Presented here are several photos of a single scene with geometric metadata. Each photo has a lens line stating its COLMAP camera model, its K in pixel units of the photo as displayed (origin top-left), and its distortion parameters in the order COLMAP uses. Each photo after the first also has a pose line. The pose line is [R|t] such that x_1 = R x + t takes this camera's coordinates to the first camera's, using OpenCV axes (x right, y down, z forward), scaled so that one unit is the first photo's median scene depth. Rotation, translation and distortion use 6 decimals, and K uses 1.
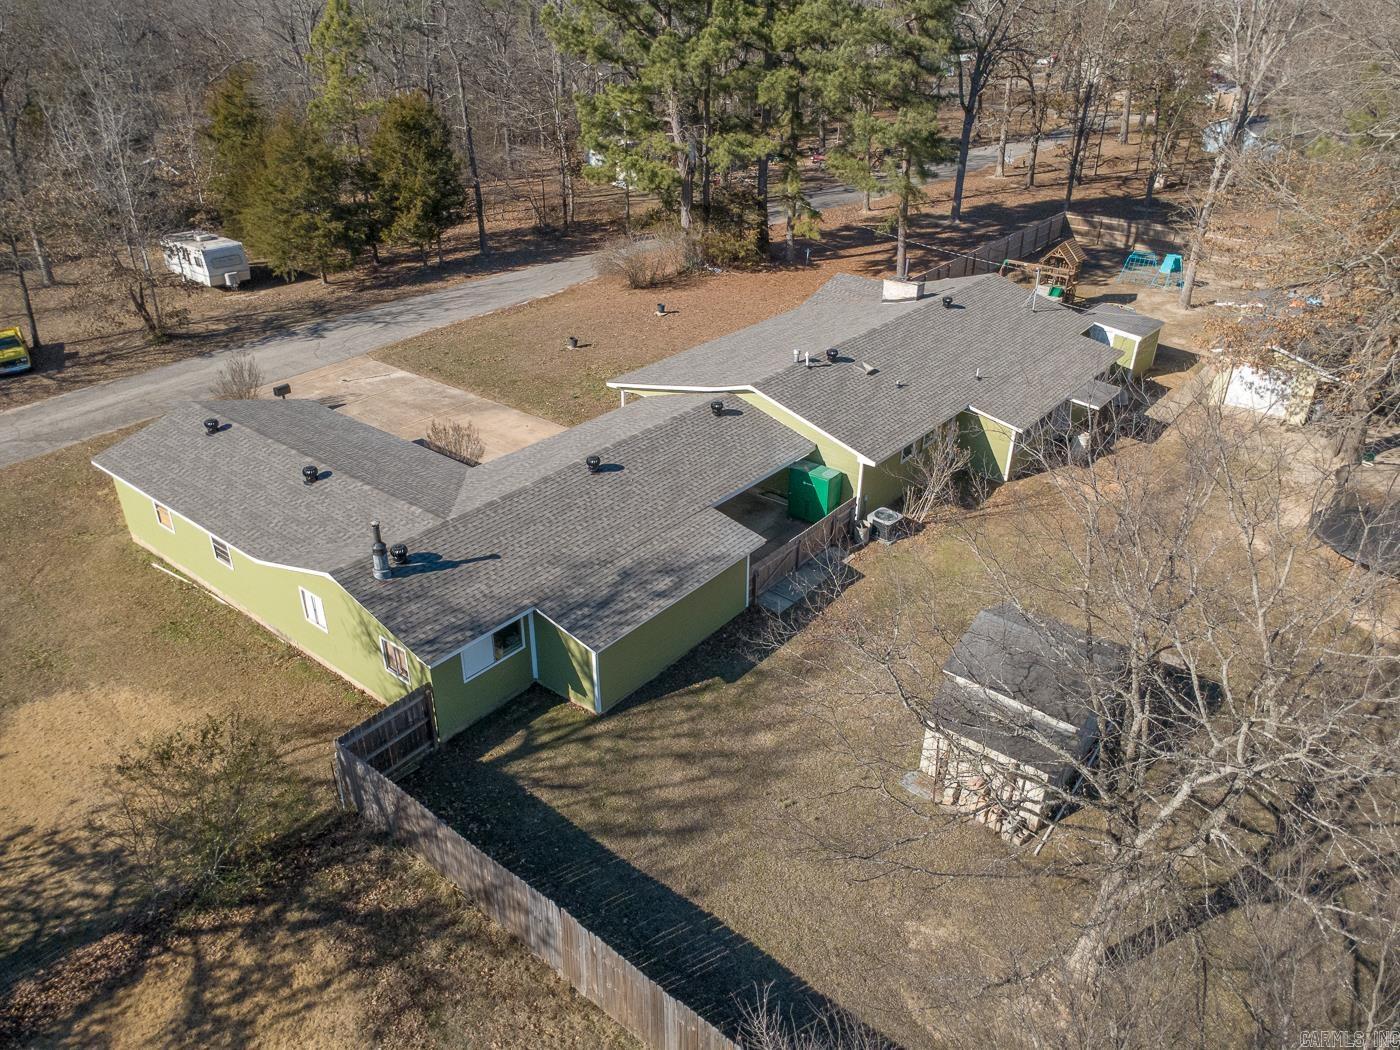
lens RADIAL K [[987.8, 0, 700.0], [0, 987.8, 525.0], [0, 0, 1]] dist [0.006118, 0.000196]
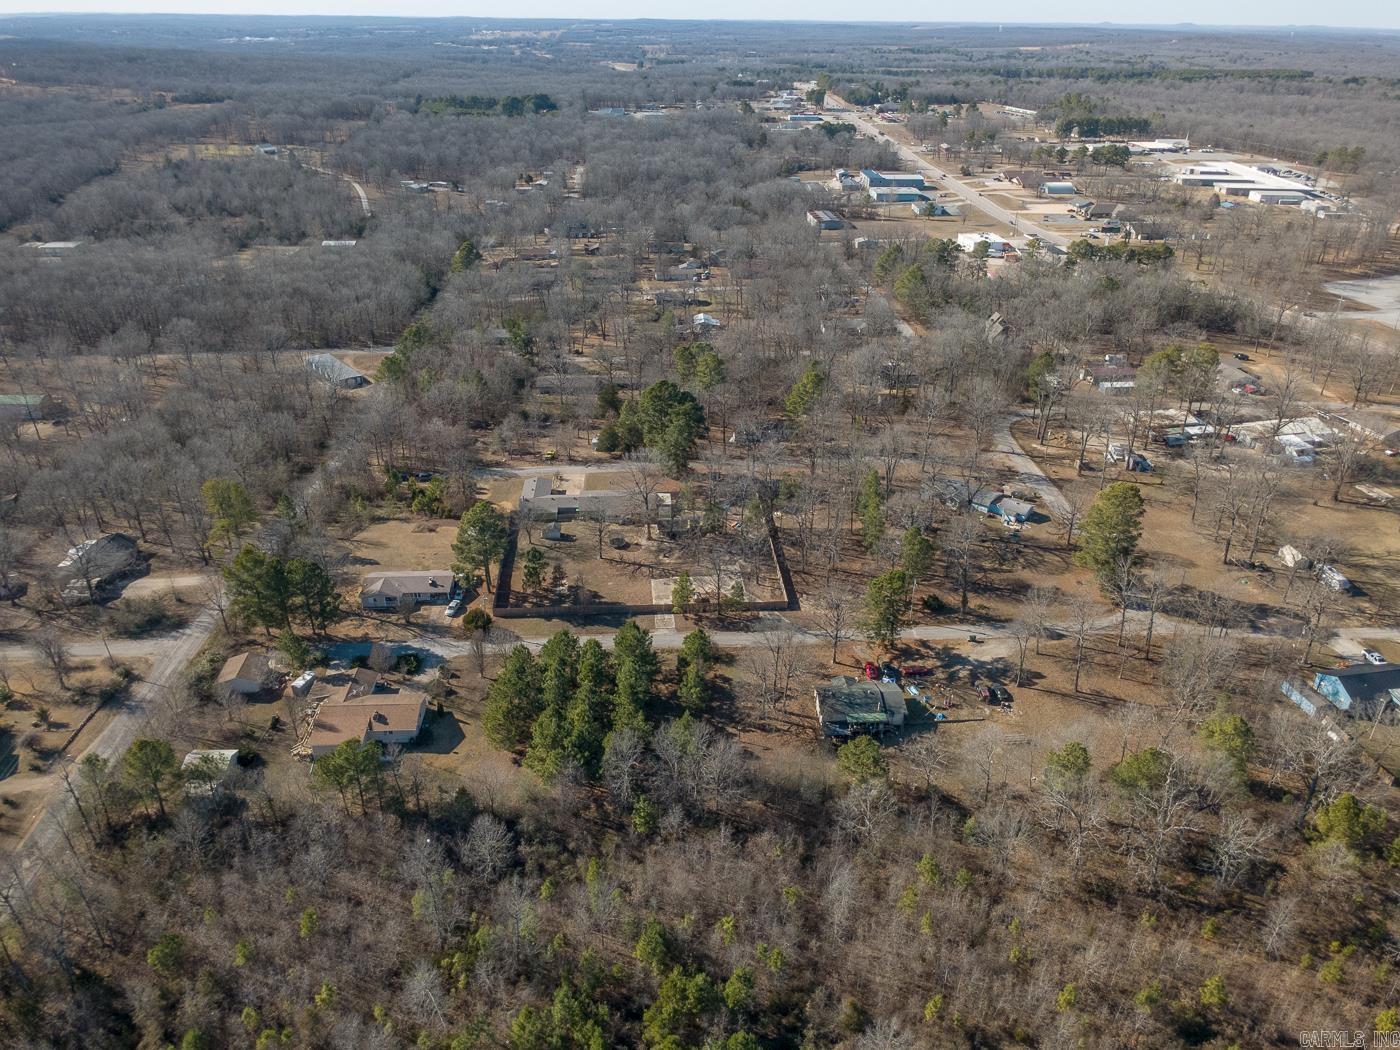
lens RADIAL K [[987.8, 0, 700.0], [0, 987.8, 525.0], [0, 0, 1]] dist [0.006118, 0.000196]
pose [[0.678306, 0.340222, -0.651268, 4.273906], [-0.353814, 0.928055, 0.116313, -0.864601], [0.643985, 0.151532, 0.749881, -3.059280]]
